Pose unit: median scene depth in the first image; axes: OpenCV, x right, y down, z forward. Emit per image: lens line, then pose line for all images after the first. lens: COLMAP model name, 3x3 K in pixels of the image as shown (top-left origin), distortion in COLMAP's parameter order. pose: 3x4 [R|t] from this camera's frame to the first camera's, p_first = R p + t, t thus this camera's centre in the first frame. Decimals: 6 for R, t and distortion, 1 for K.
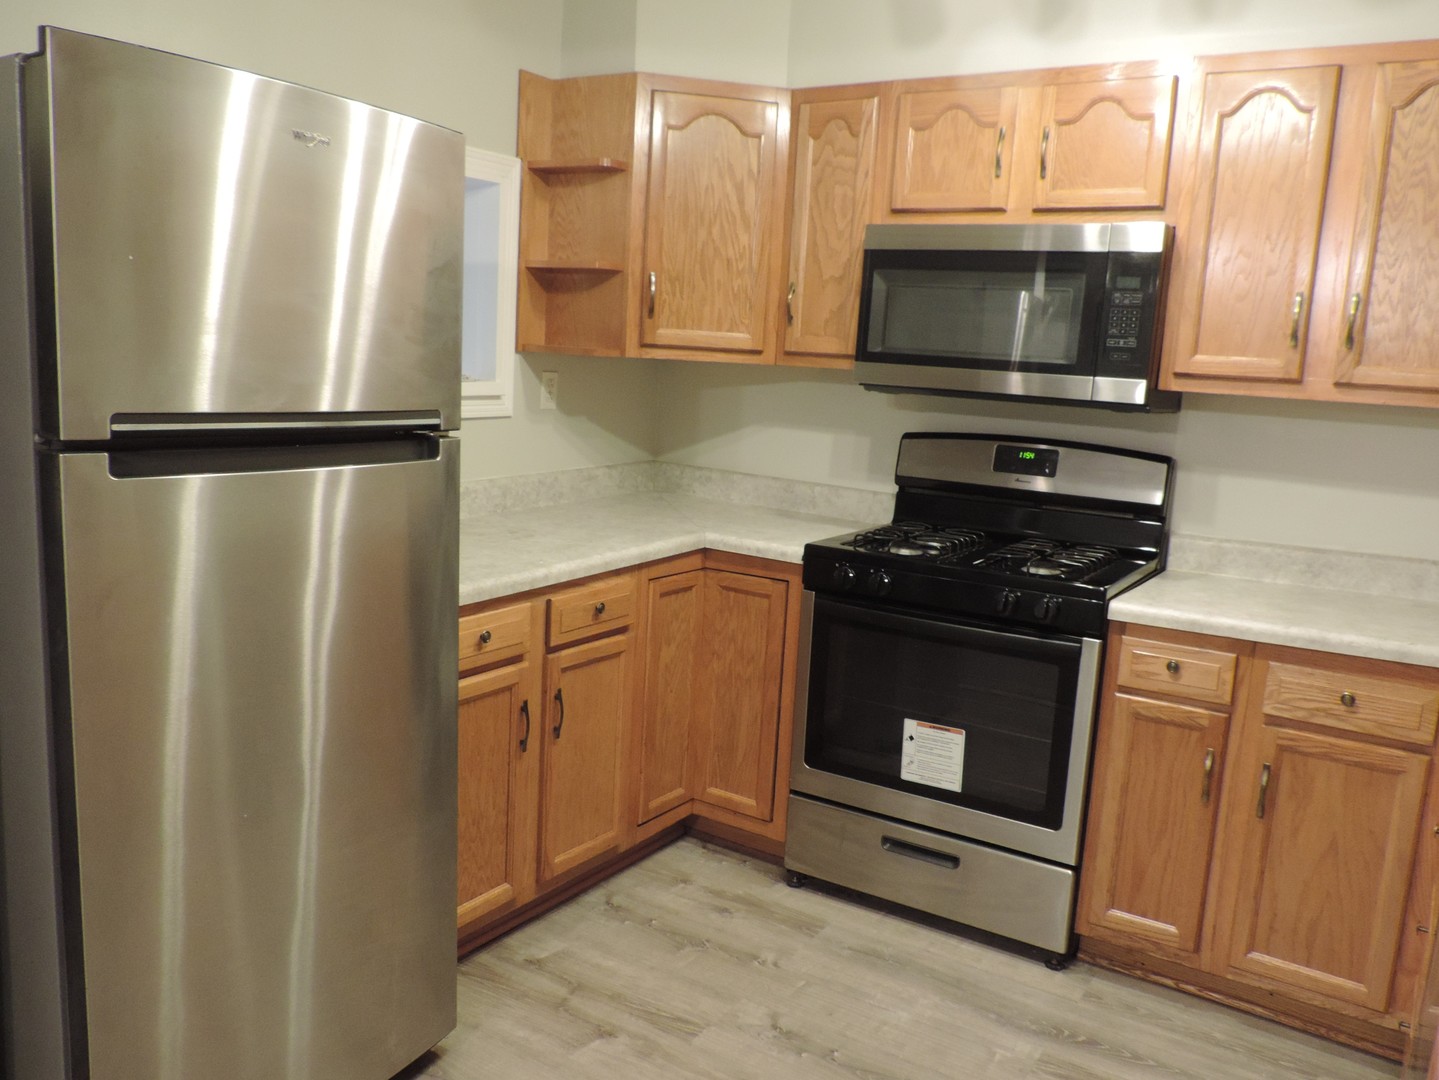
lens RADIAL K [[1165.1, 0, 719.5], [0, 1165.1, 540.0], [0, 0, 1]] dist [-0.015208, -0.008248]
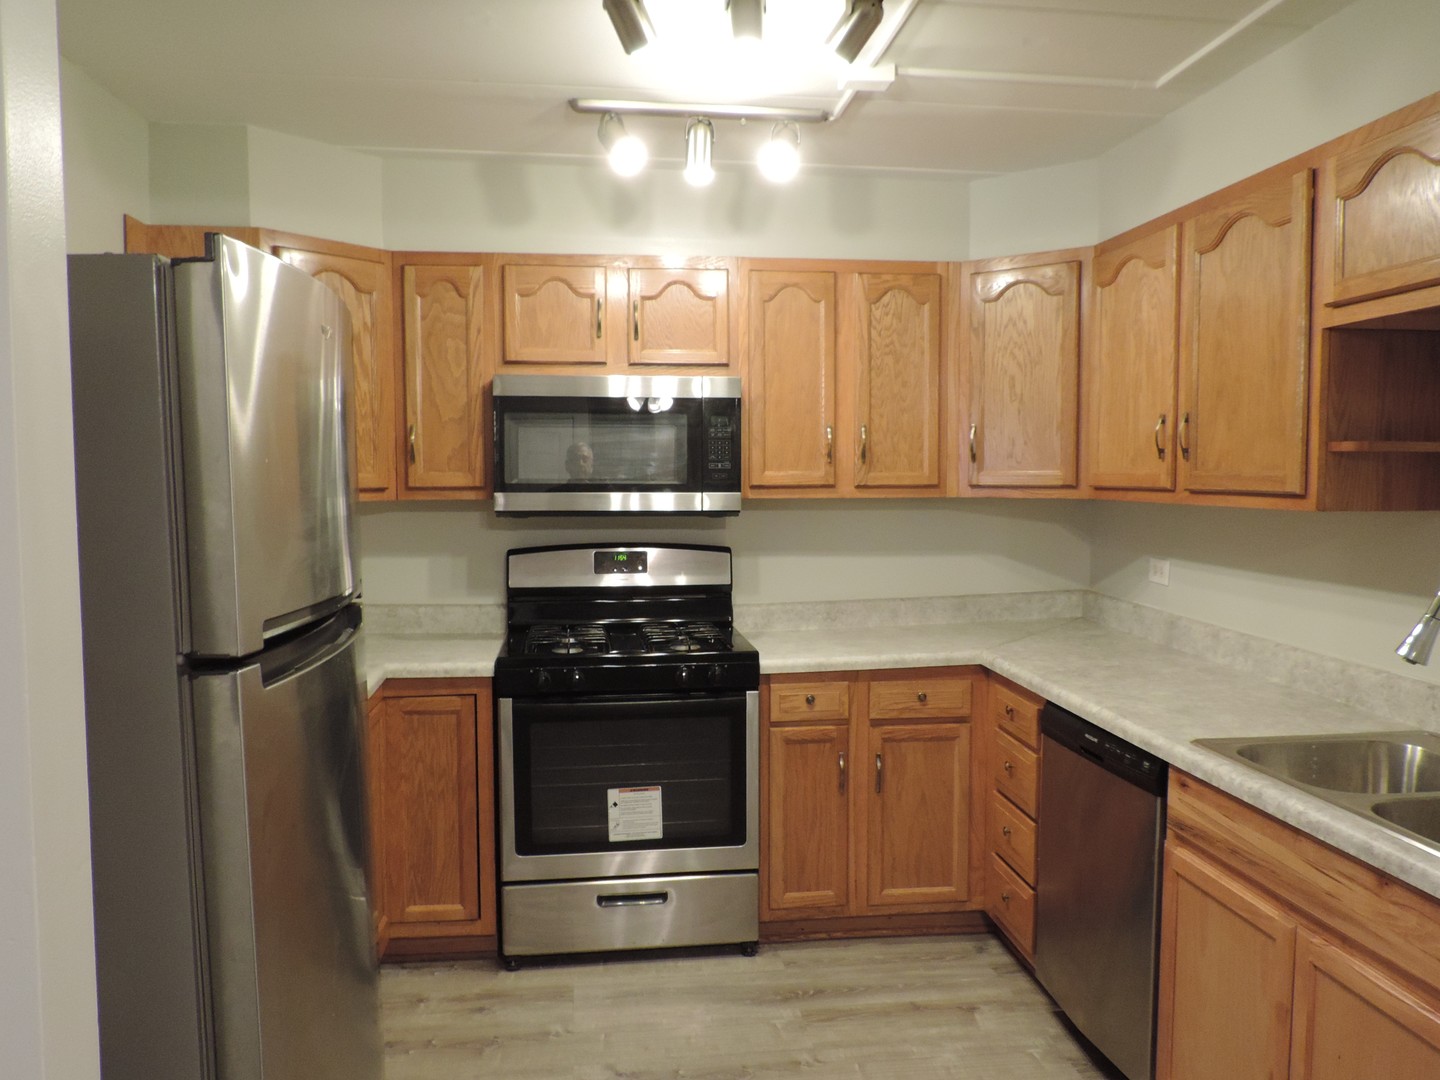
lens RADIAL K [[1103.9, 0, 729.2], [0, 1103.9, 540.4], [0, 0, 1]] dist [-0.022701, -0.000984]
pose [[0.770249, -0.096979, 0.630327, -0.427776], [0.146639, 0.988820, -0.027056, -0.048359], [-0.620656, 0.113271, 0.775858, 0.028589]]
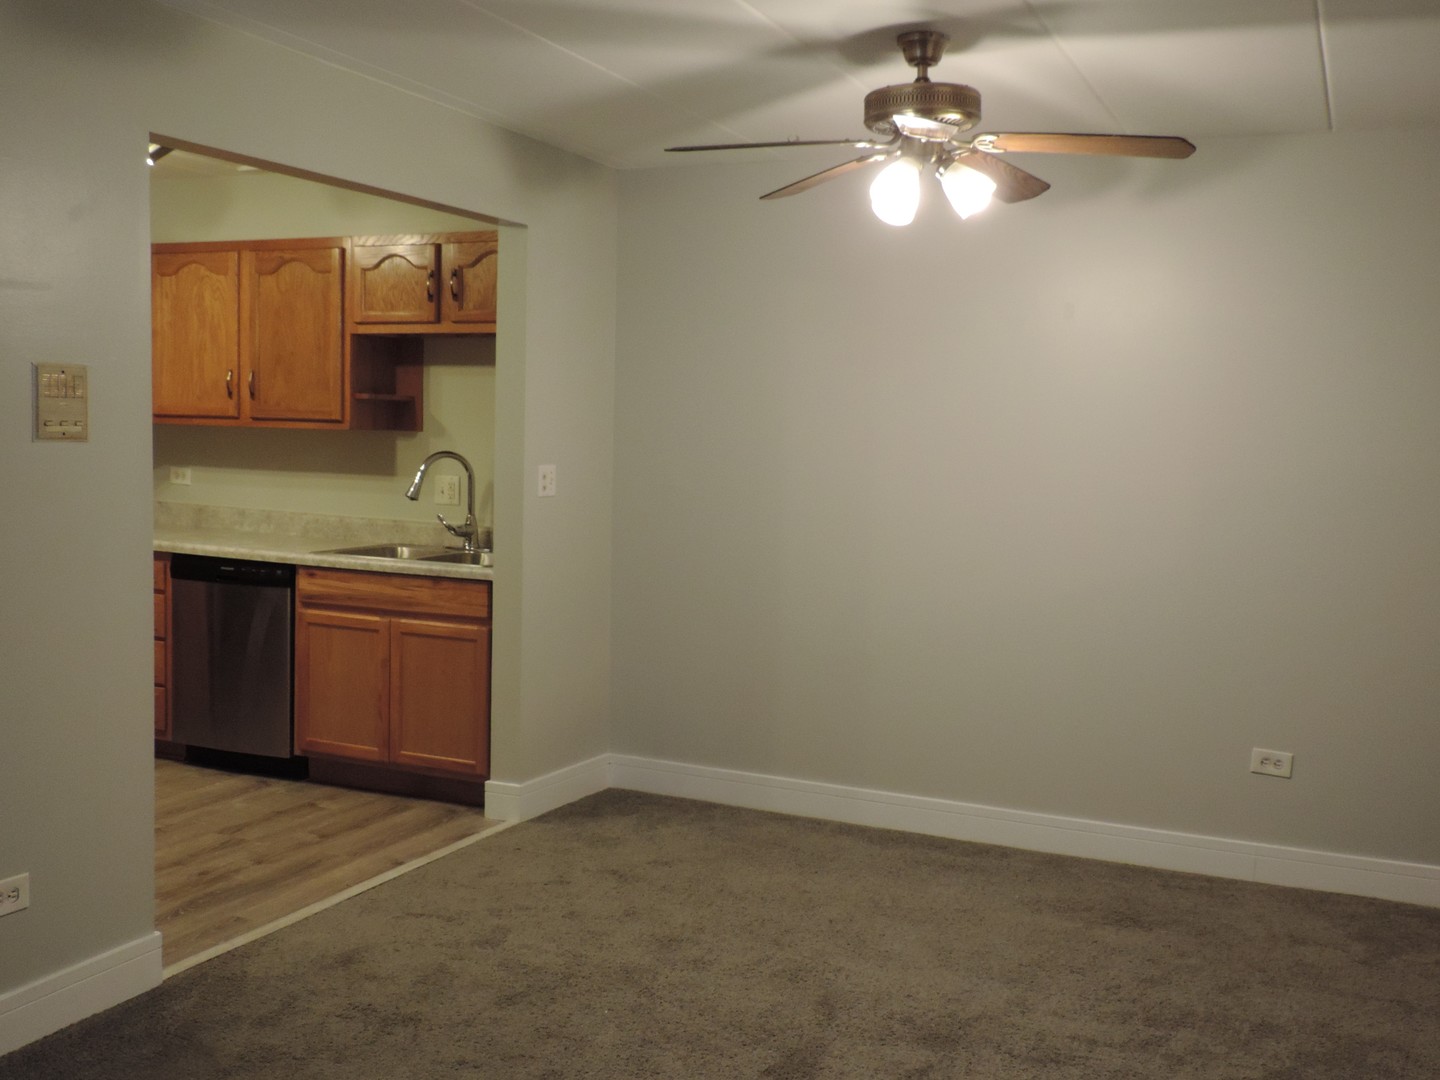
lens RADIAL K [[1475.1, 0, 739.6], [0, 1475.1, 538.6], [0, 0, 1]] dist [-0.014905, -0.011881]
pose [[-0.151680, -0.139823, 0.978490, -1.709650], [0.124968, 0.979287, 0.159308, -0.139690], [-0.980498, 0.146444, -0.131065, 0.143443]]
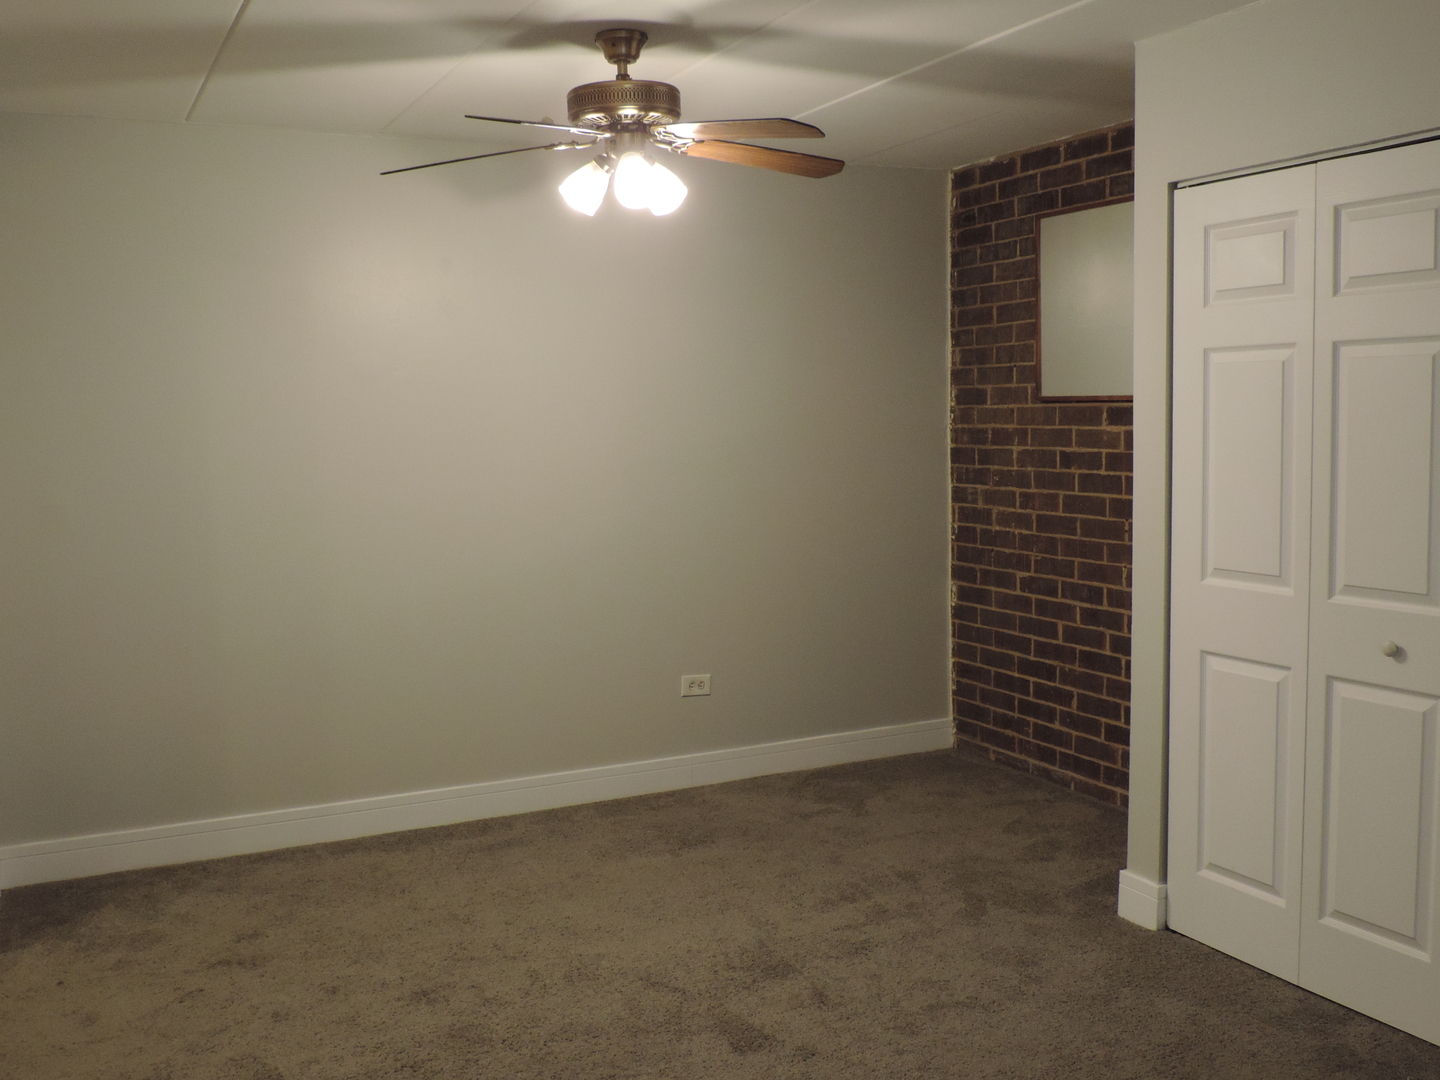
lens RADIAL K [[1369.1, 0, 720.0], [0, 1369.1, 540.0], [0, 0, 1]] dist [-0.007969, -0.003817]
pose [[-0.859919, -0.088771, 0.502653, -1.137192], [0.053483, 0.963670, 0.261685, -0.224760], [-0.507621, 0.251912, -0.823930, 0.846043]]
